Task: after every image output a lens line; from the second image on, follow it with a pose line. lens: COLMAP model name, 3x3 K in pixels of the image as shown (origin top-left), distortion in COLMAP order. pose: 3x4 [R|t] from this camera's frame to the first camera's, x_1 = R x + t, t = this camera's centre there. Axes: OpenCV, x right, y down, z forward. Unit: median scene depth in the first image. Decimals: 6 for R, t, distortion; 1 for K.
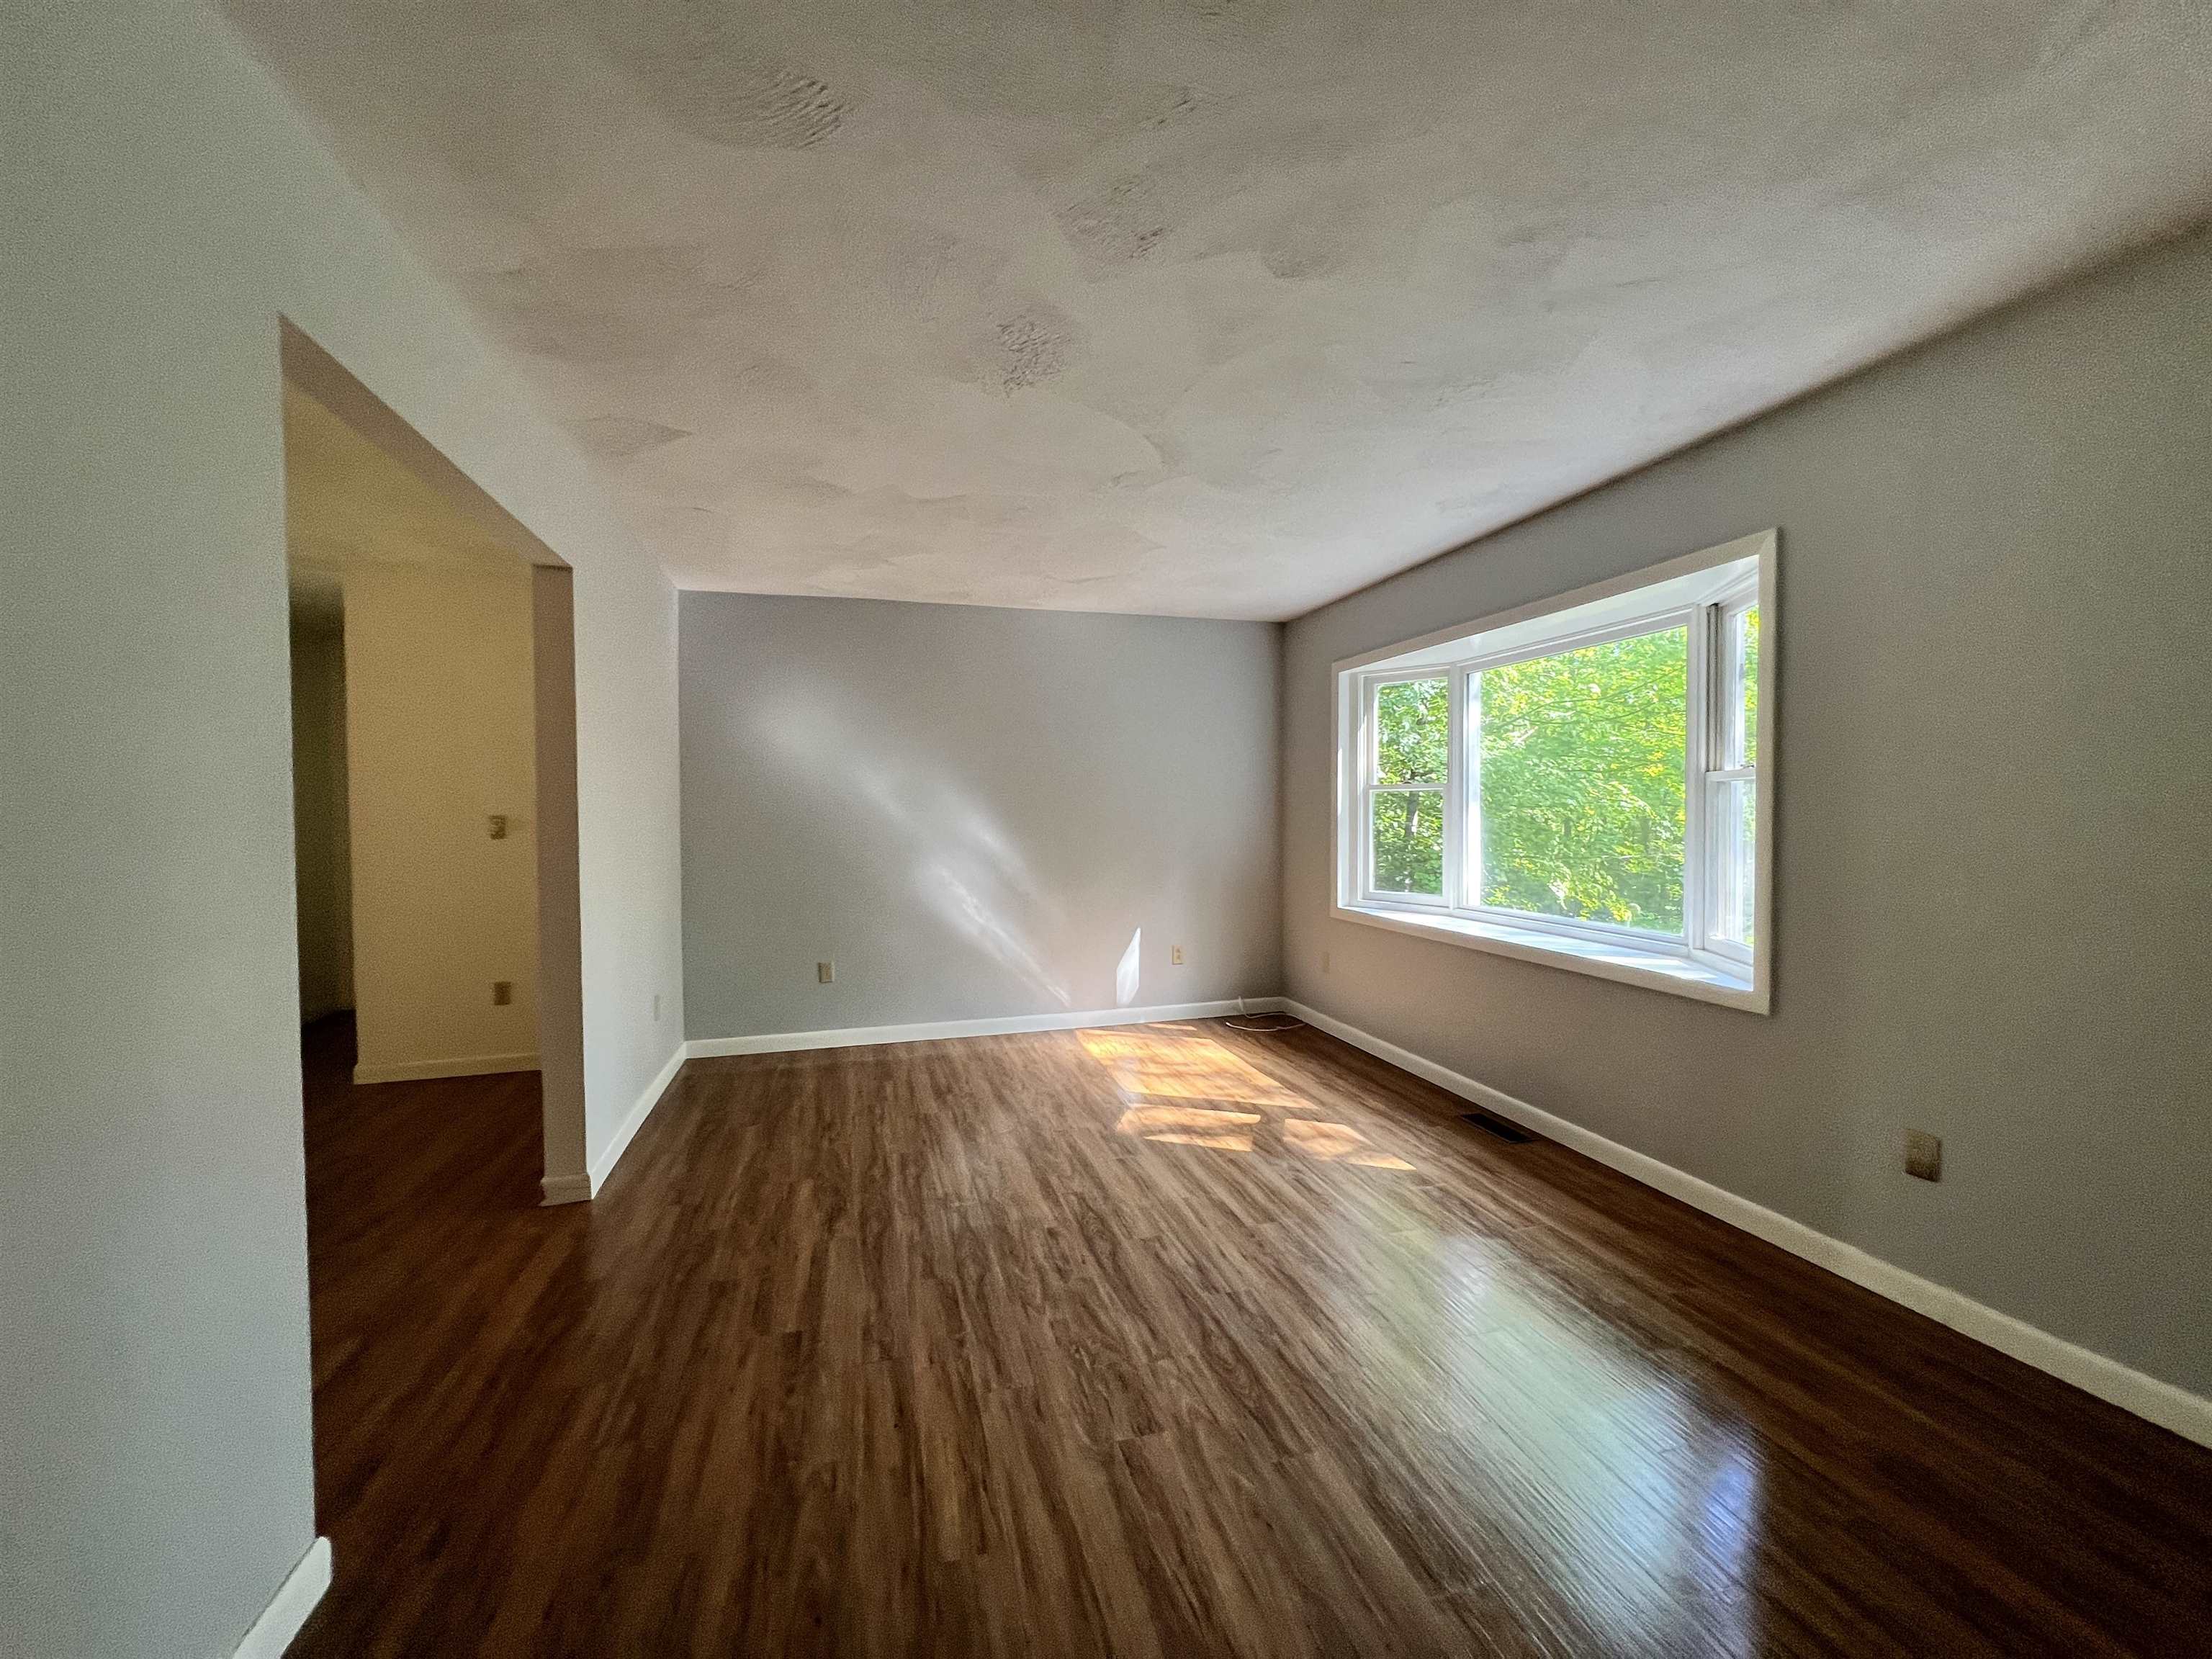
lens RADIAL K [[884.7, 0, 1106.0], [0, 884.7, 829.5], [0, 0, 1]] dist [-0.001891, -0.000319]
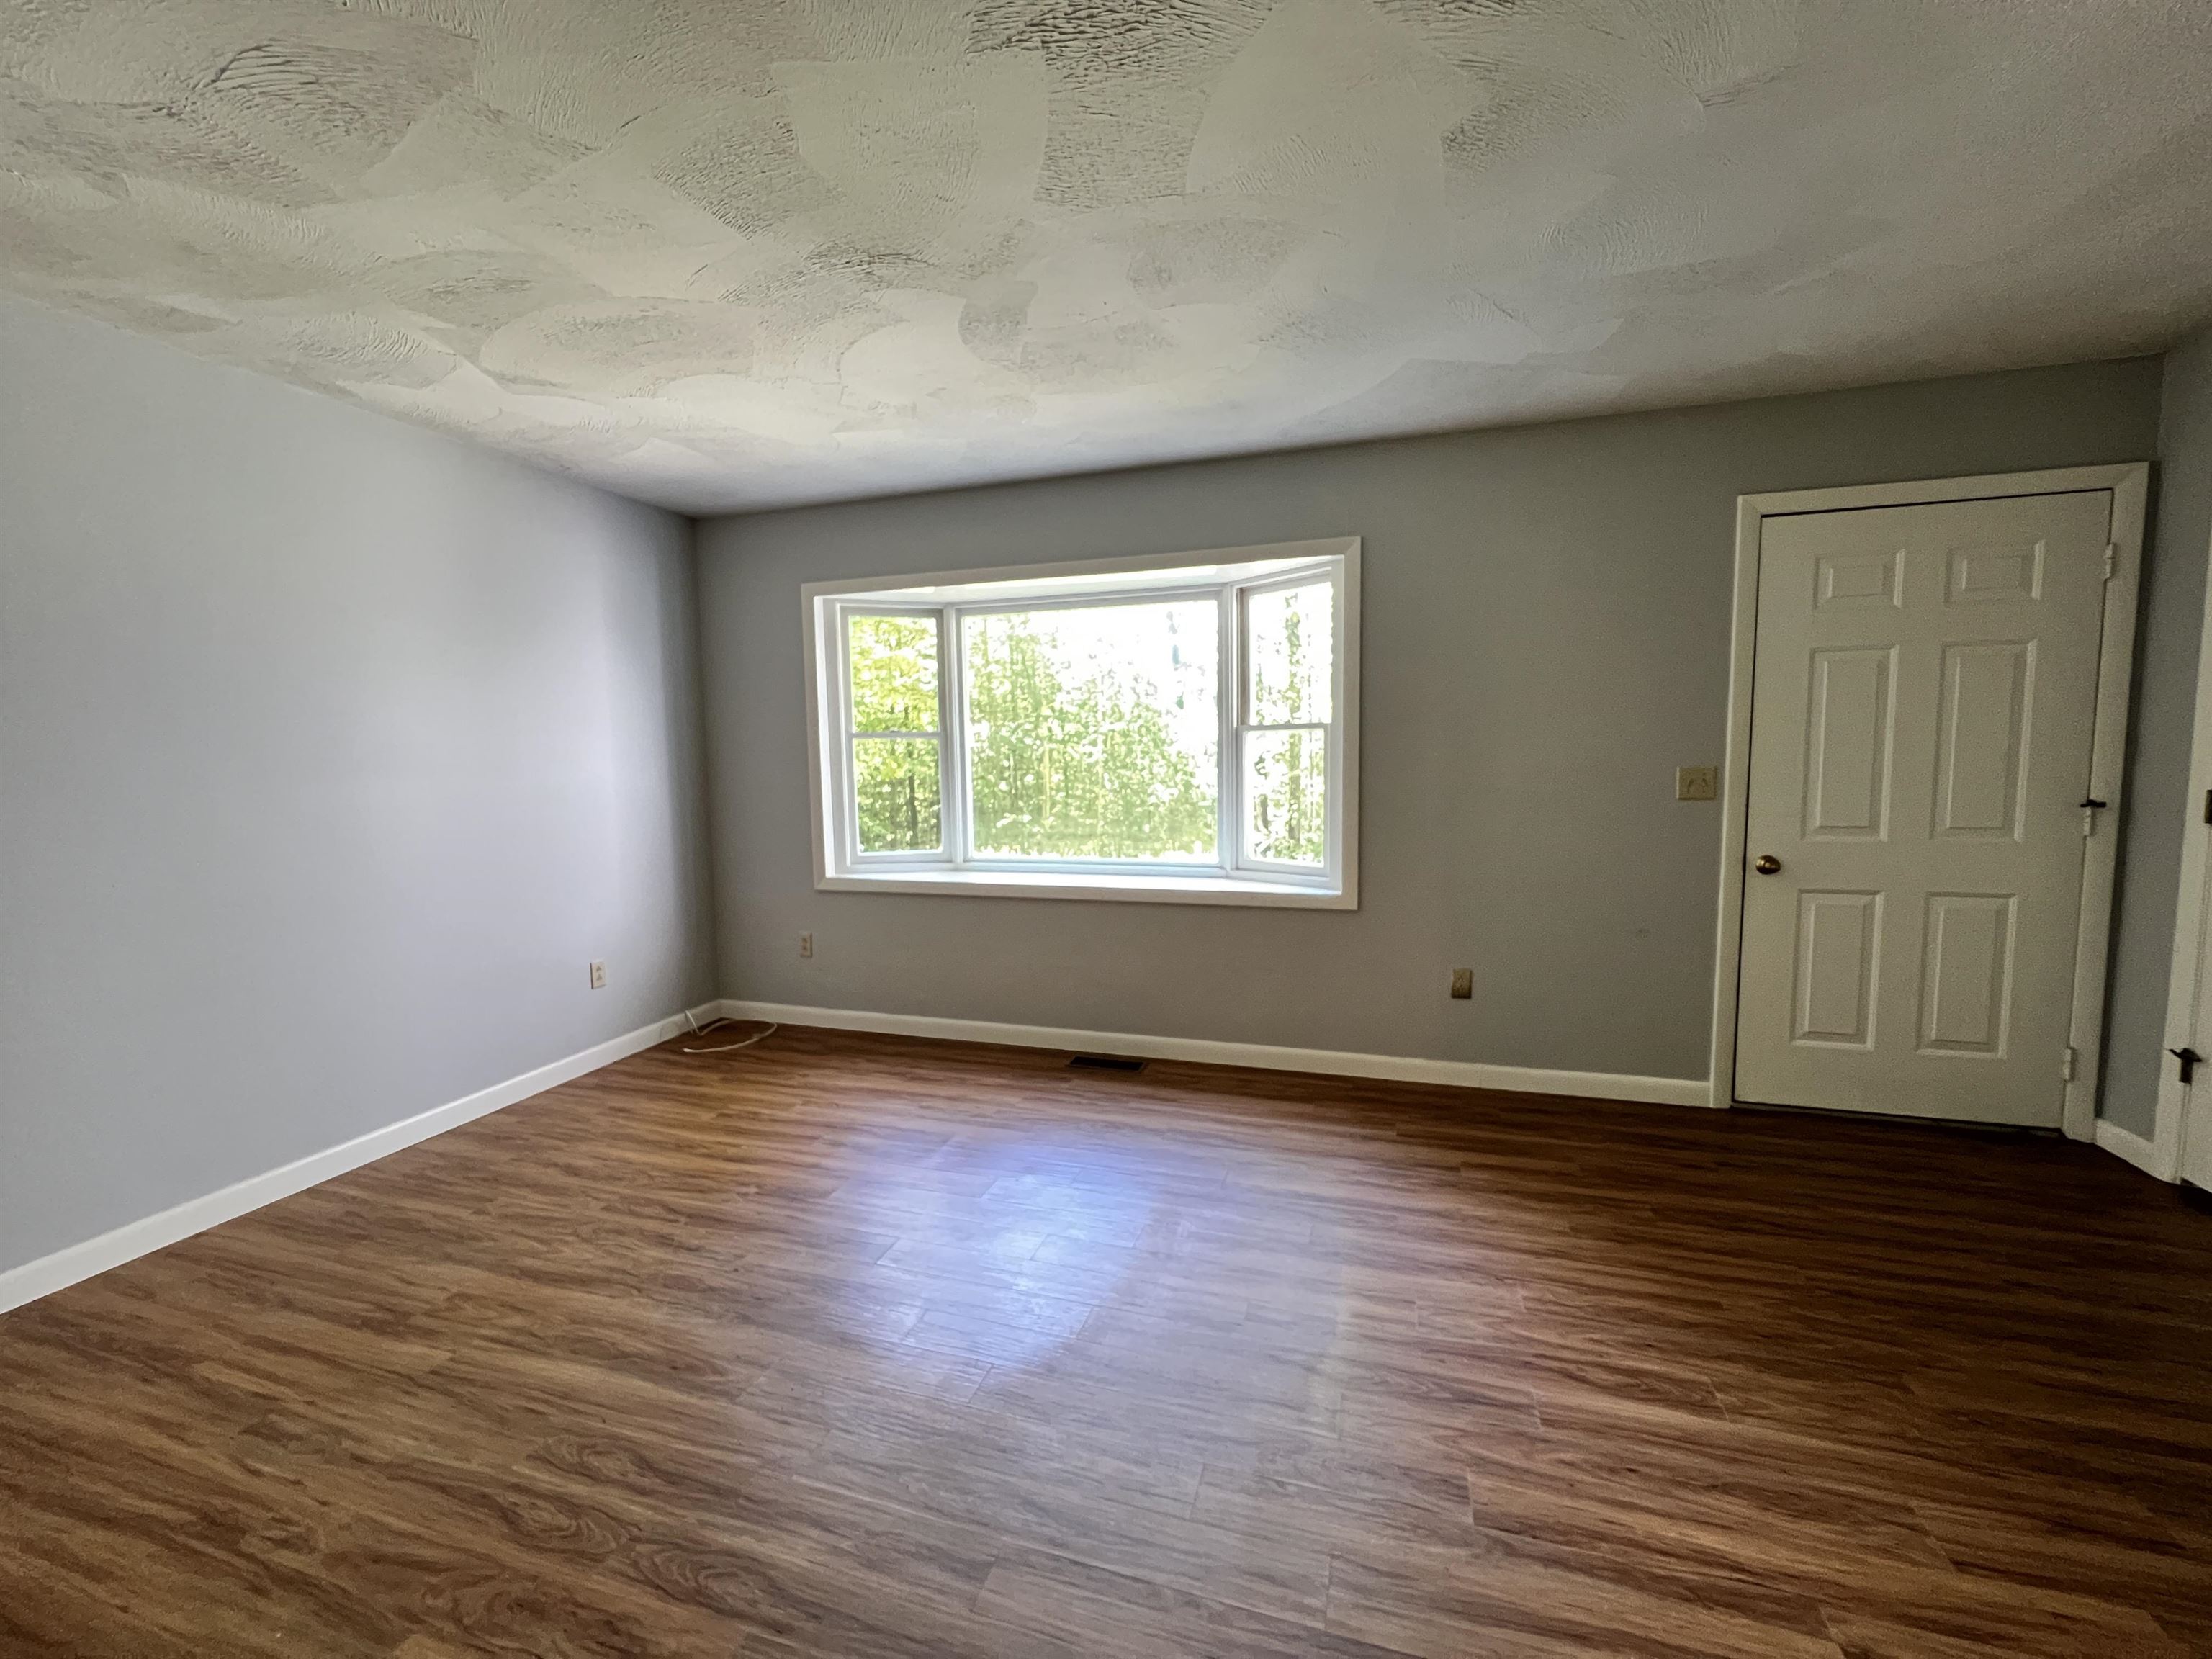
lens RADIAL K [[892.7, 0, 1106.0], [0, 892.7, 829.5], [0, 0, 1]] dist [-0.002969, -0.000080]
pose [[0.557573, -0.080276, 0.826238, -0.405335], [0.035719, 0.996712, 0.072735, -0.015661], [-0.829359, -0.011043, 0.558606, 0.408926]]
